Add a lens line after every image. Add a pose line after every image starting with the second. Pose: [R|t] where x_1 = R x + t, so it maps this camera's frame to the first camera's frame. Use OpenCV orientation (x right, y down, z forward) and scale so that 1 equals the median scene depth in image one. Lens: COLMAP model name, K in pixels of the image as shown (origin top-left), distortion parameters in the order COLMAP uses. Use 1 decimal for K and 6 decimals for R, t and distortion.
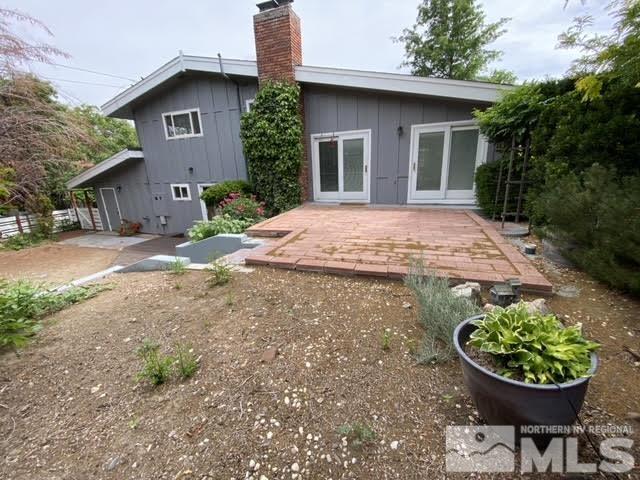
lens RADIAL K [[261.4, 0, 320.0], [0, 261.4, 240.0], [0, 0, 1]] dist [0.000772, -0.017848]
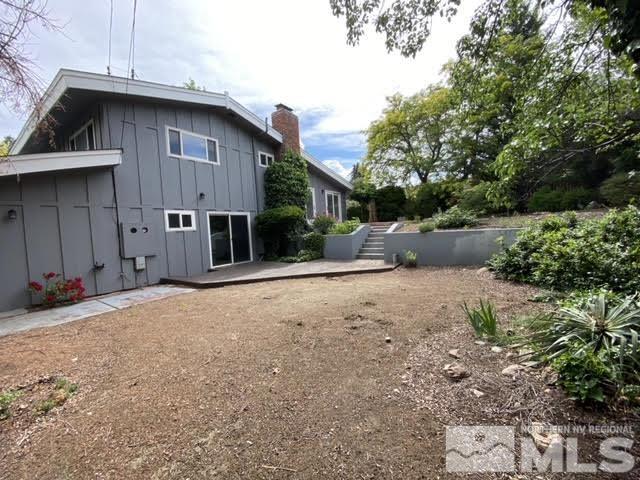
lens RADIAL K [[261.4, 0, 320.0], [0, 261.4, 240.0], [0, 0, 1]] dist [0.000772, -0.017848]
pose [[0.235834, -0.022266, 0.971538, -1.592044], [0.302476, 0.951759, -0.051611, 0.054387], [-0.923521, 0.306038, 0.231192, 0.585873]]
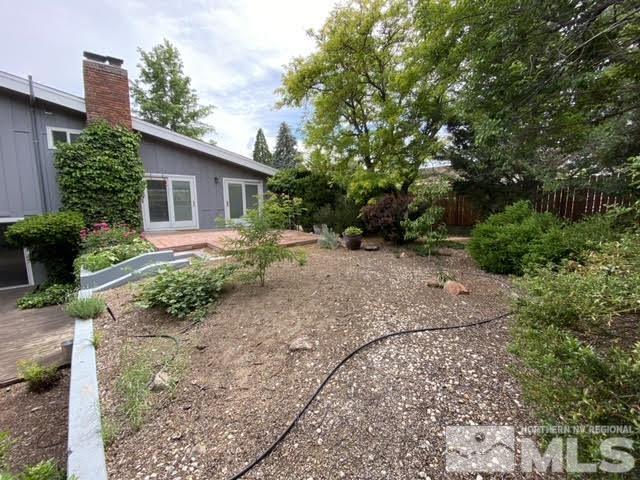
lens RADIAL K [[261.4, 0, 320.0], [0, 261.4, 240.0], [0, 0, 1]] dist [0.000772, -0.017848]
pose [[0.470808, -0.085974, 0.878037, -0.701756], [0.215727, 0.976247, -0.020084, 0.077332], [-0.855454, 0.198872, 0.478172, -0.163765]]
